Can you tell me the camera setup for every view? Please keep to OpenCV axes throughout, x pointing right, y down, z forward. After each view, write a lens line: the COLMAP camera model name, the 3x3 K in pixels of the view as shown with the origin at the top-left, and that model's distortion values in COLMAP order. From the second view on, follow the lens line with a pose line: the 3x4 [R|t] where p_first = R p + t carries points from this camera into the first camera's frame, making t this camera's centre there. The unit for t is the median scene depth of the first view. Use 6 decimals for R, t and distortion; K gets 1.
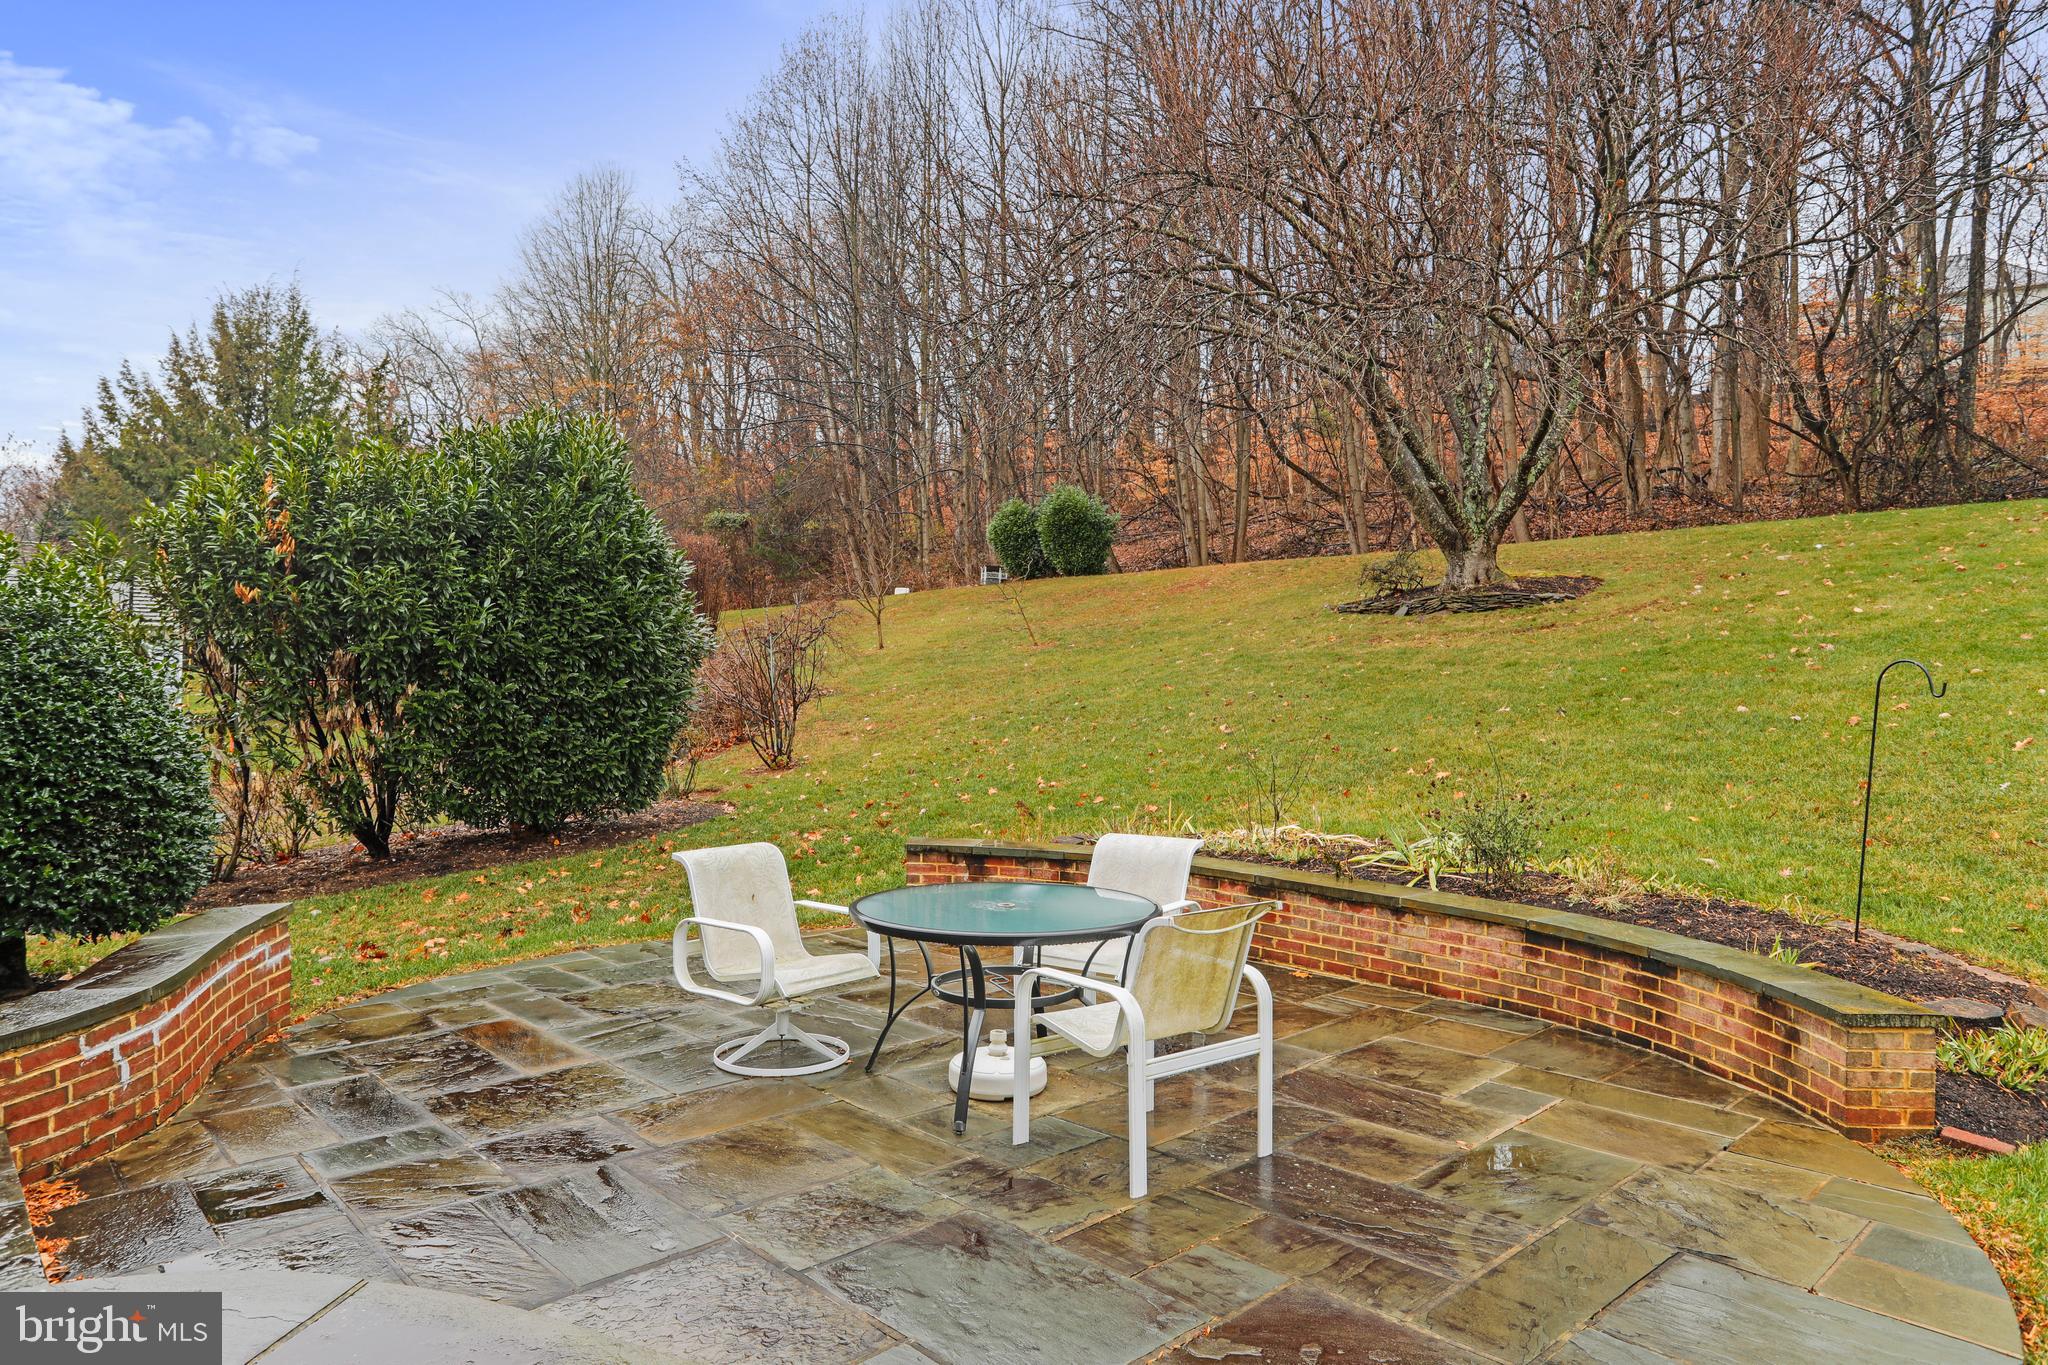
lens RADIAL K [[1277.5, 0, 1023.3], [0, 1277.5, 624.1], [0, 0, 1]] dist [-0.052005, 0.060861]
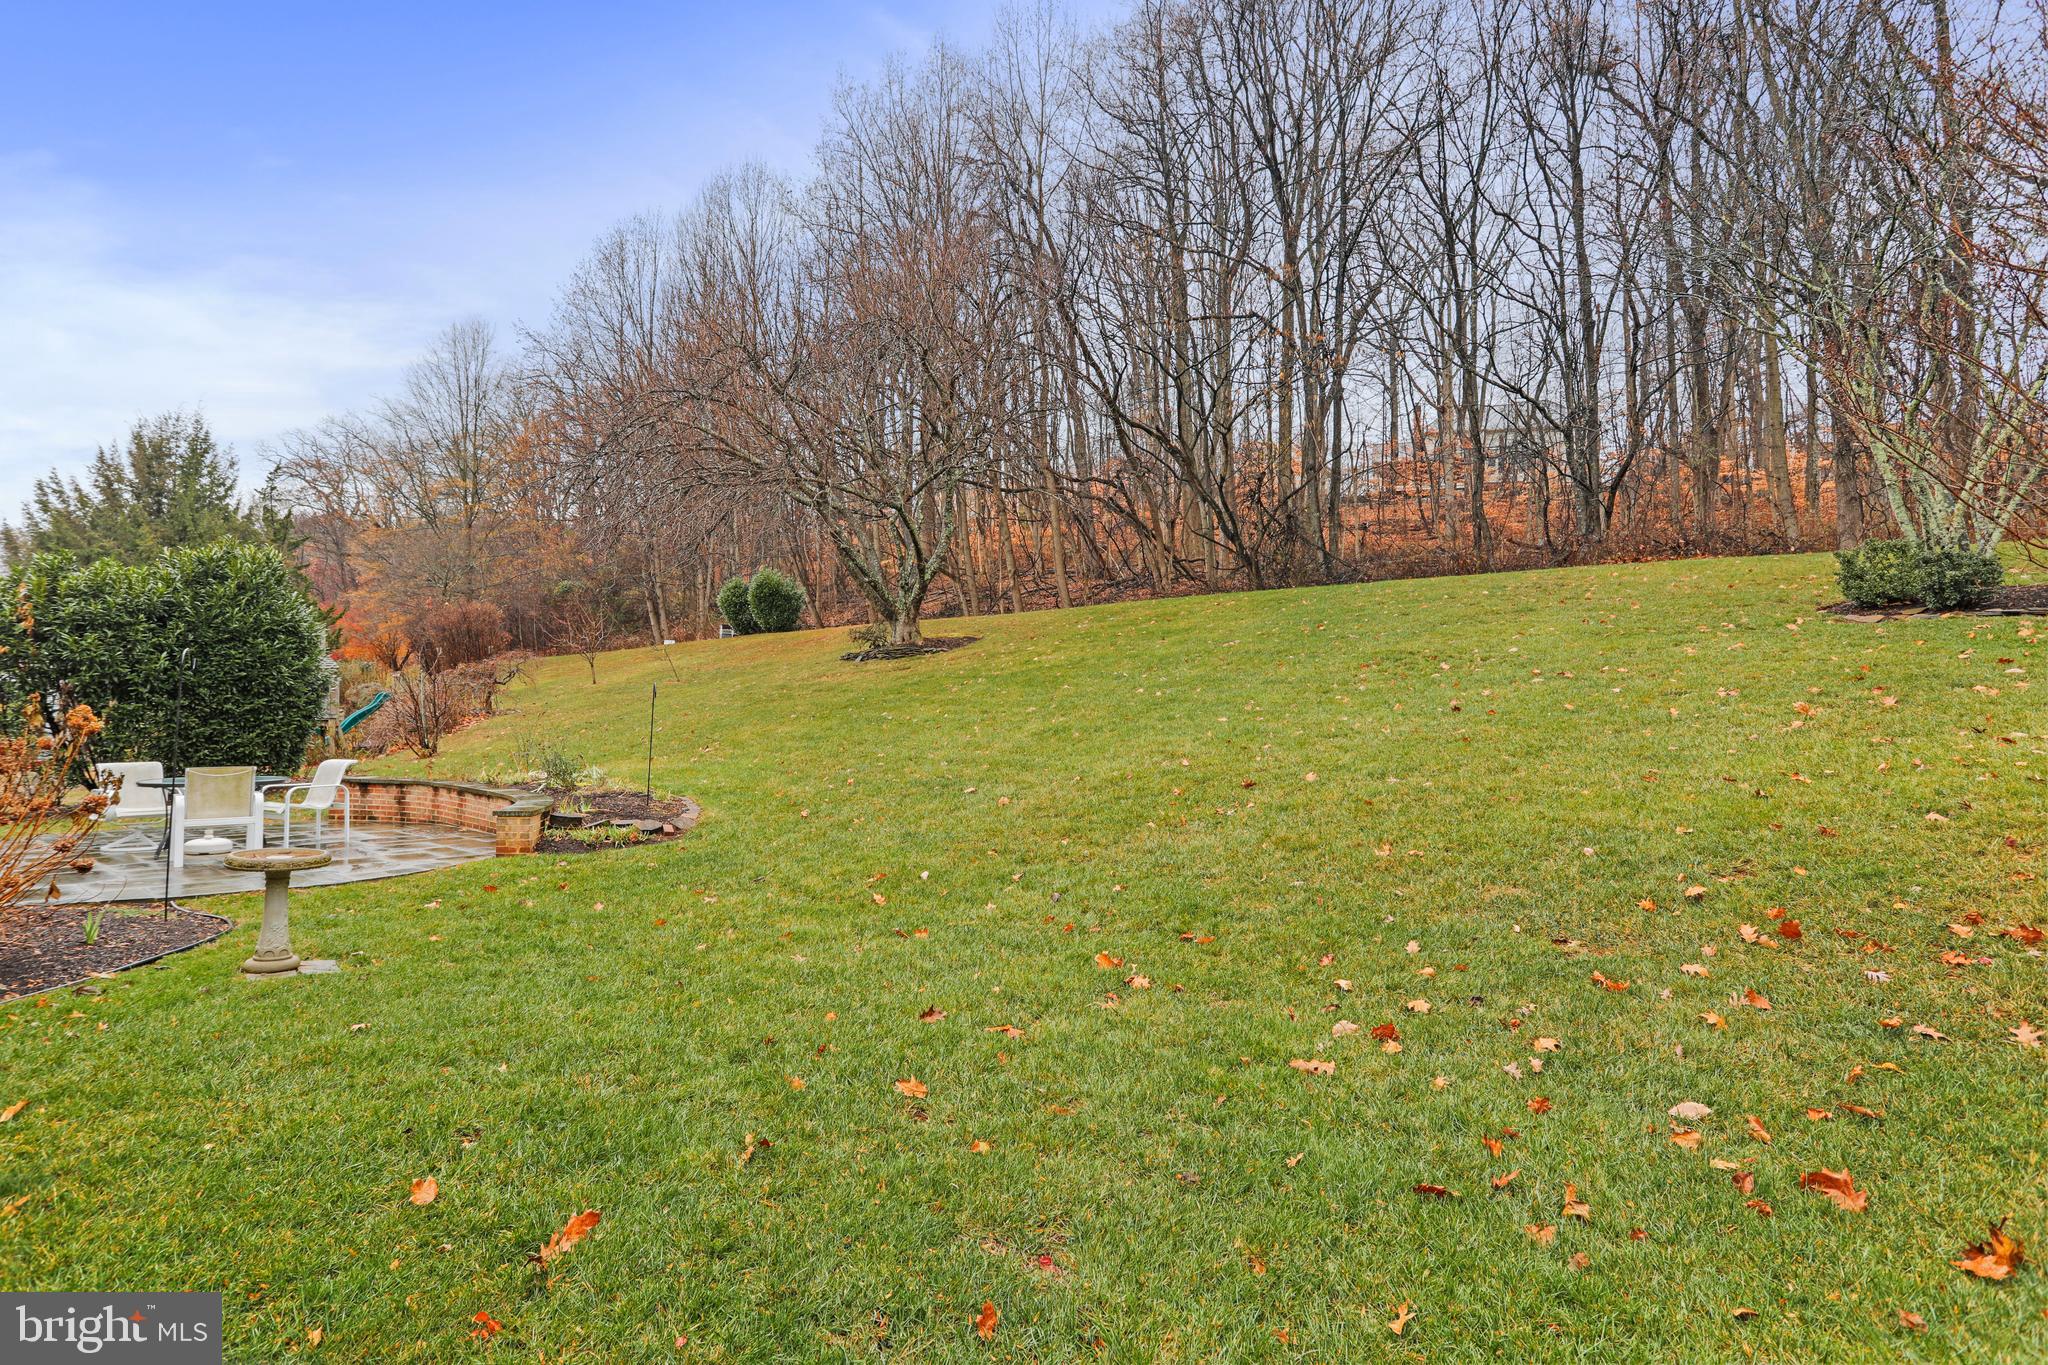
lens RADIAL K [[1030.4, 0, 1014.8], [0, 1030.4, 639.0], [0, 0, 1]] dist [-0.062331, 0.031534]
pose [[0.993819, 0.003758, 0.110949, 0.178135], [-0.000778, 0.999638, -0.026894, -0.000521], [-0.111010, 0.026641, 0.993462, -0.152655]]
